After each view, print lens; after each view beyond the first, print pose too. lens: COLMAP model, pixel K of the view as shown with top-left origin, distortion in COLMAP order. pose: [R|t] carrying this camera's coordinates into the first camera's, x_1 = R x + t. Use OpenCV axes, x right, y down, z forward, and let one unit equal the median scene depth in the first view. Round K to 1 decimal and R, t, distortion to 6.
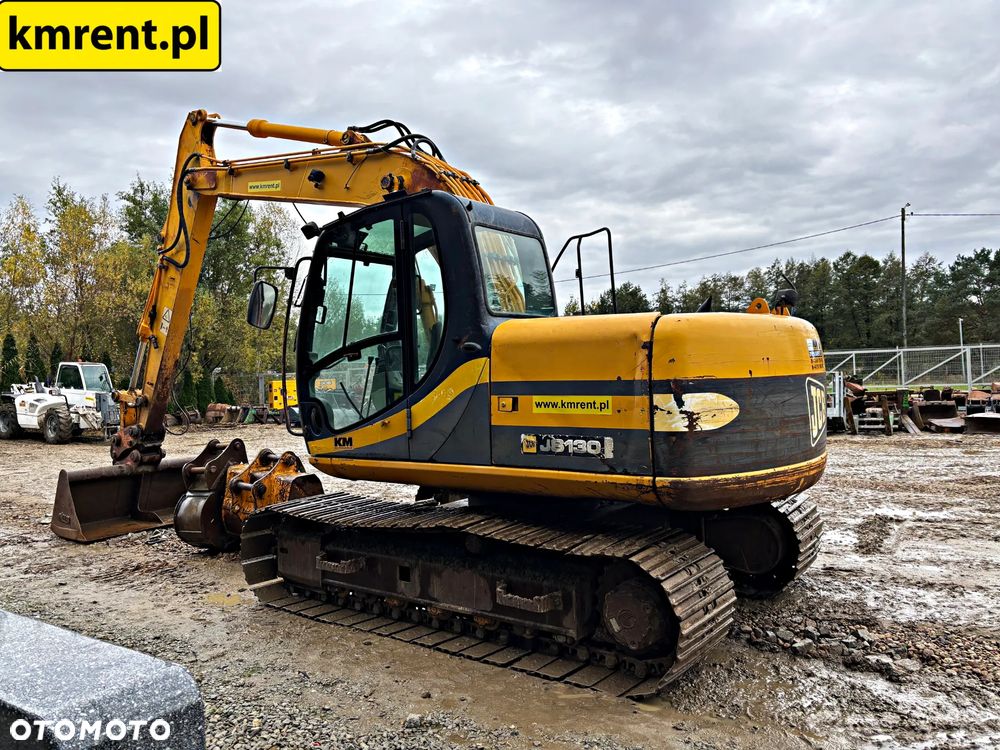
lens RADIAL K [[755.1, 0, 489.7], [0, 755.1, 367.8], [0, 0, 1]] dist [0.050594, -0.054412]
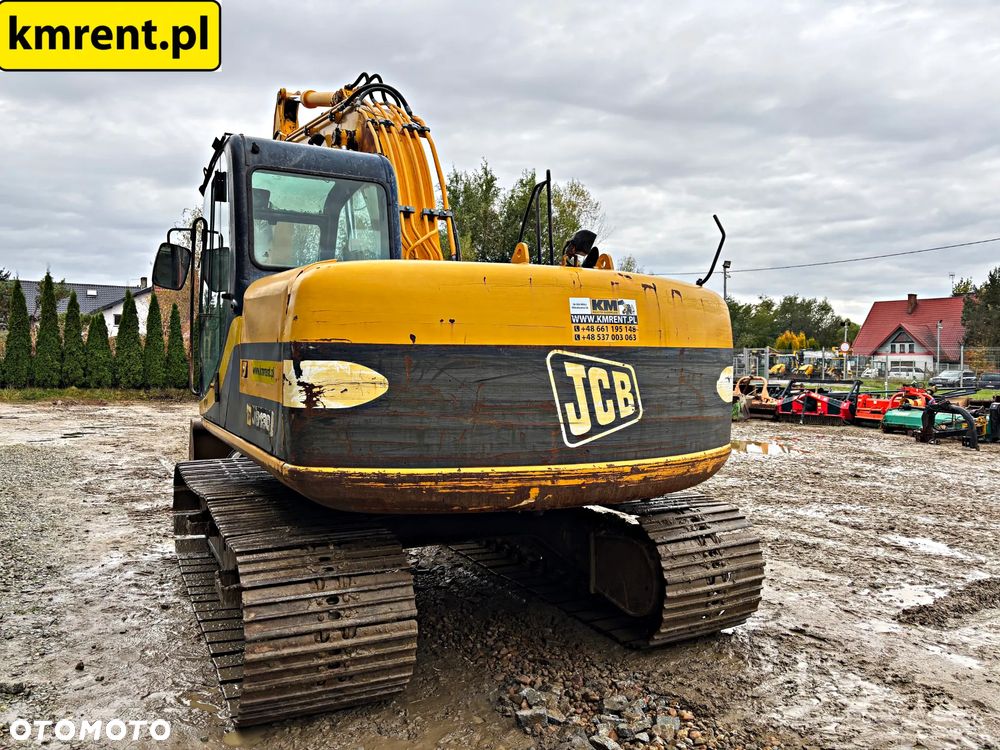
lens RADIAL K [[752.6, 0, 488.7], [0, 752.6, 372.7], [0, 0, 1]] dist [0.064306, -0.070229]
pose [[0.895274, 0.048402, -0.442880, 0.598047], [-0.035778, 0.998681, 0.036820, 0.008660], [0.444078, -0.017119, 0.895825, 0.292407]]
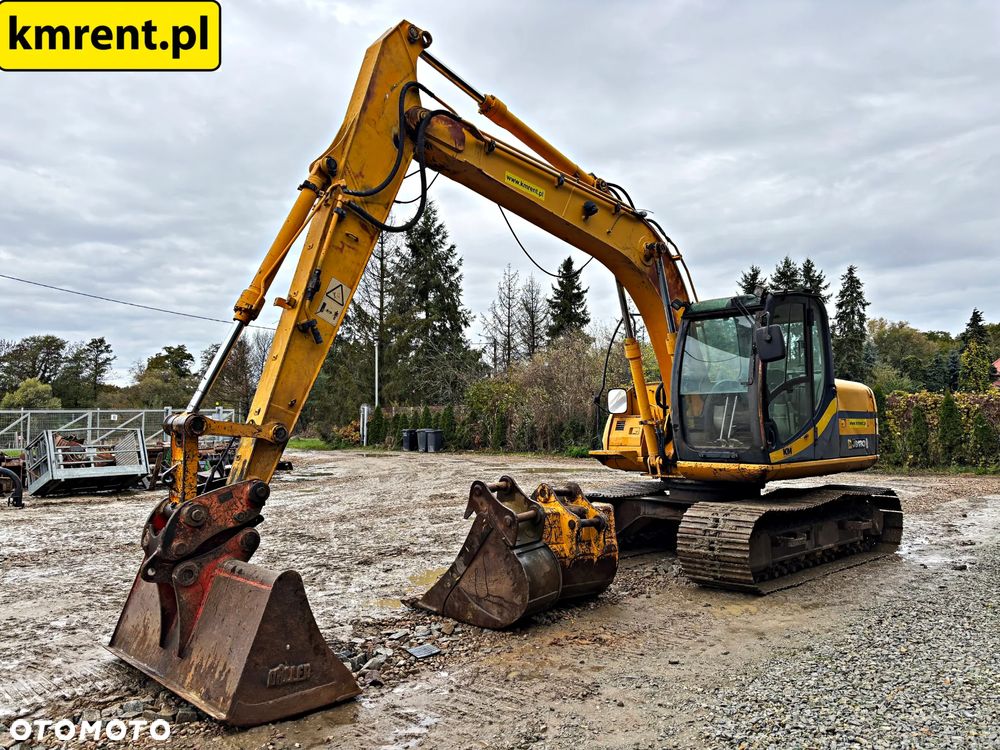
lens RADIAL K [[791.1, 0, 499.5], [0, 791.1, 355.1], [0, 0, 1]] dist [0.013652, 0.008530]
pose [[0.155372, 0.111364, 0.981559, -1.799511], [-0.003138, 0.993676, -0.112242, 0.091921], [-0.987851, 0.014359, 0.154739, 1.357354]]
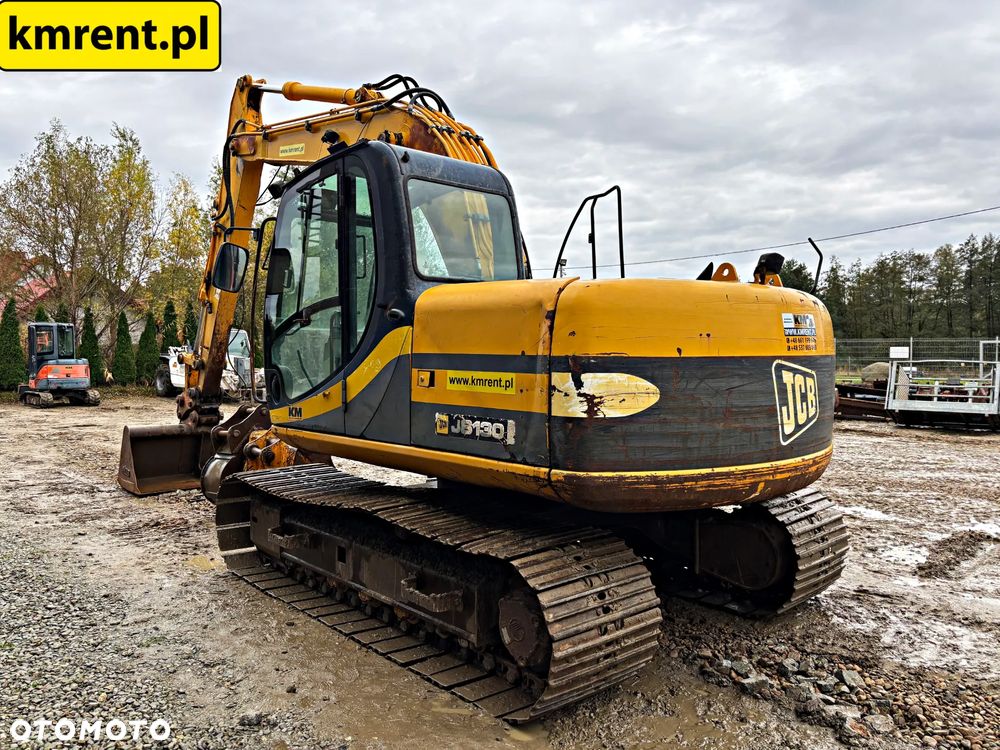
lens RADIAL K [[755.1, 0, 489.7], [0, 755.1, 367.8], [0, 0, 1]] dist [0.050594, -0.054412]
pose [[0.978827, 0.037780, -0.201172, 0.247906], [-0.031622, 0.998930, 0.033739, 0.002615], [0.202231, -0.026663, 0.978975, 0.121547]]
